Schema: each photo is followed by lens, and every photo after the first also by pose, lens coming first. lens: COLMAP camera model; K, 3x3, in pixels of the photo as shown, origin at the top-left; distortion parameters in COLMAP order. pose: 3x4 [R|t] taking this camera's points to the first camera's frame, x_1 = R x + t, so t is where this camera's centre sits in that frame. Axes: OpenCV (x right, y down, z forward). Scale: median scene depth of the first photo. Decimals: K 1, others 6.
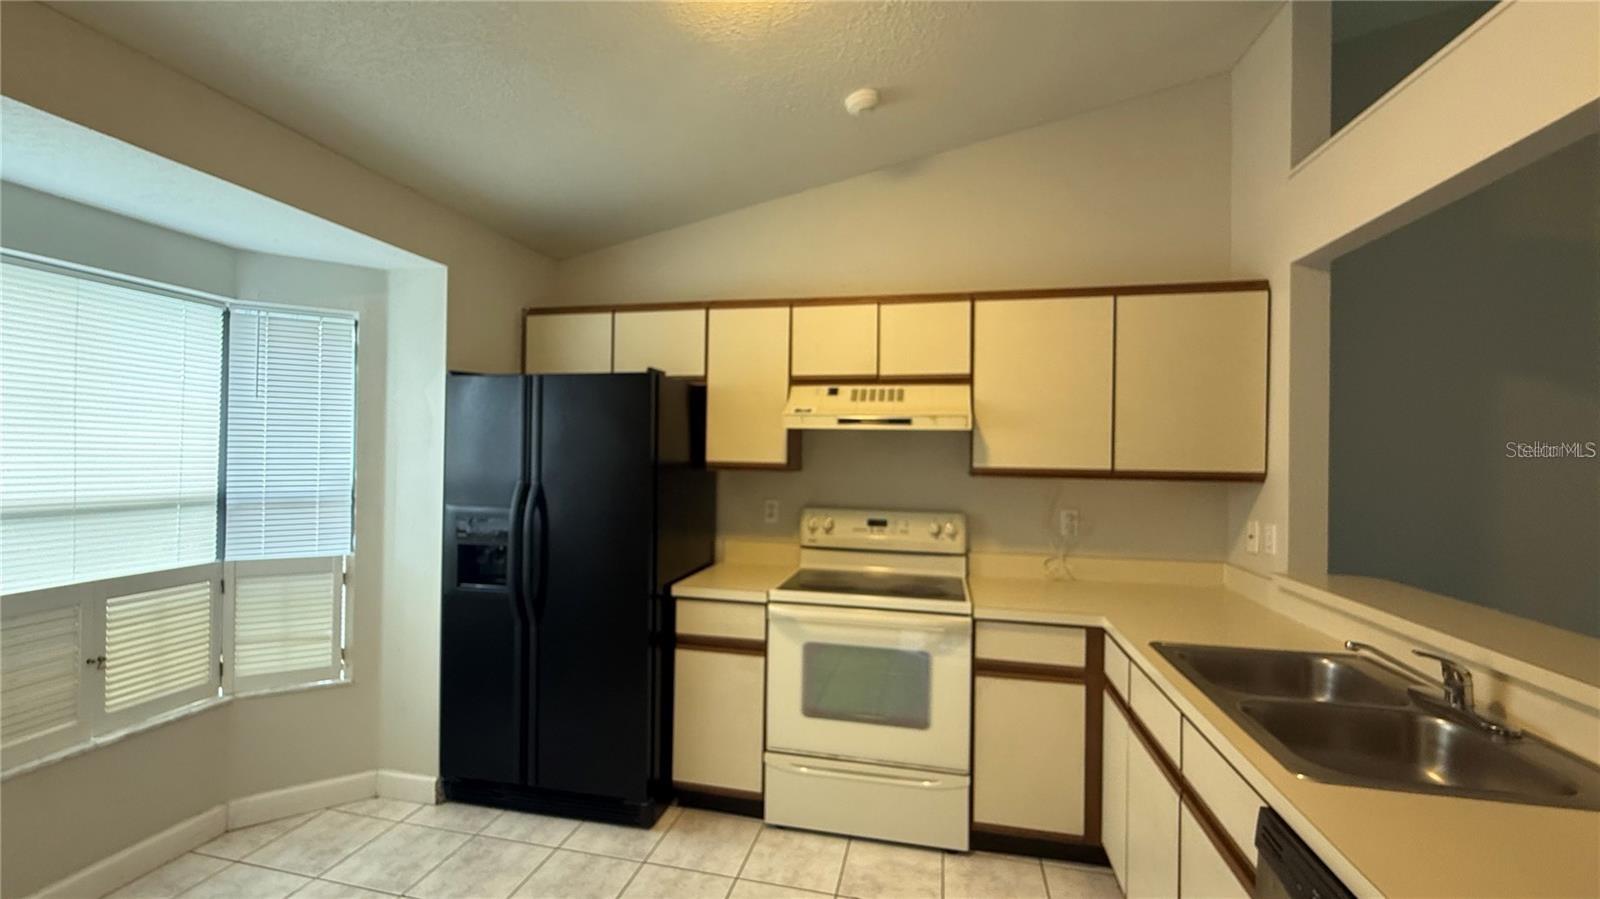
lens RADIAL K [[641.6, 0, 802.6], [0, 641.6, 449.0], [0, 0, 1]] dist [-0.000504, -0.000048]
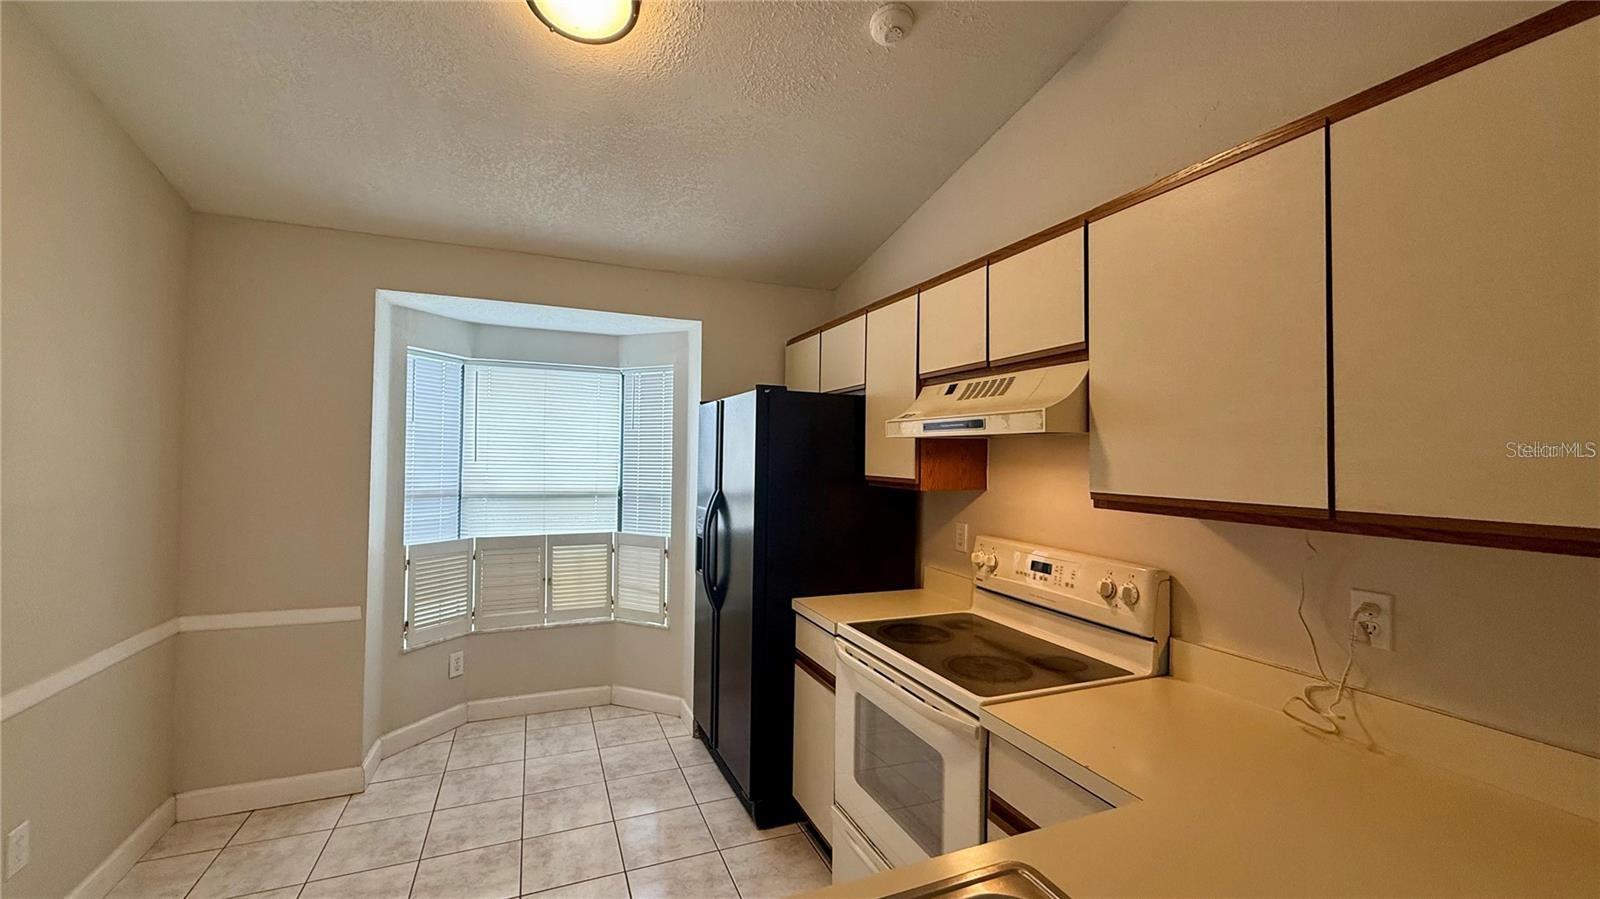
lens RADIAL K [[641.6, 0, 804.8], [0, 641.6, 450.3], [0, 0, 1]] dist [-0.000504, -0.000048]
pose [[0.577841, -0.014106, -0.816028, 0.641784], [-0.003116, 0.999805, -0.019490, 0.000627], [0.816144, 0.013805, 0.577684, 0.441573]]
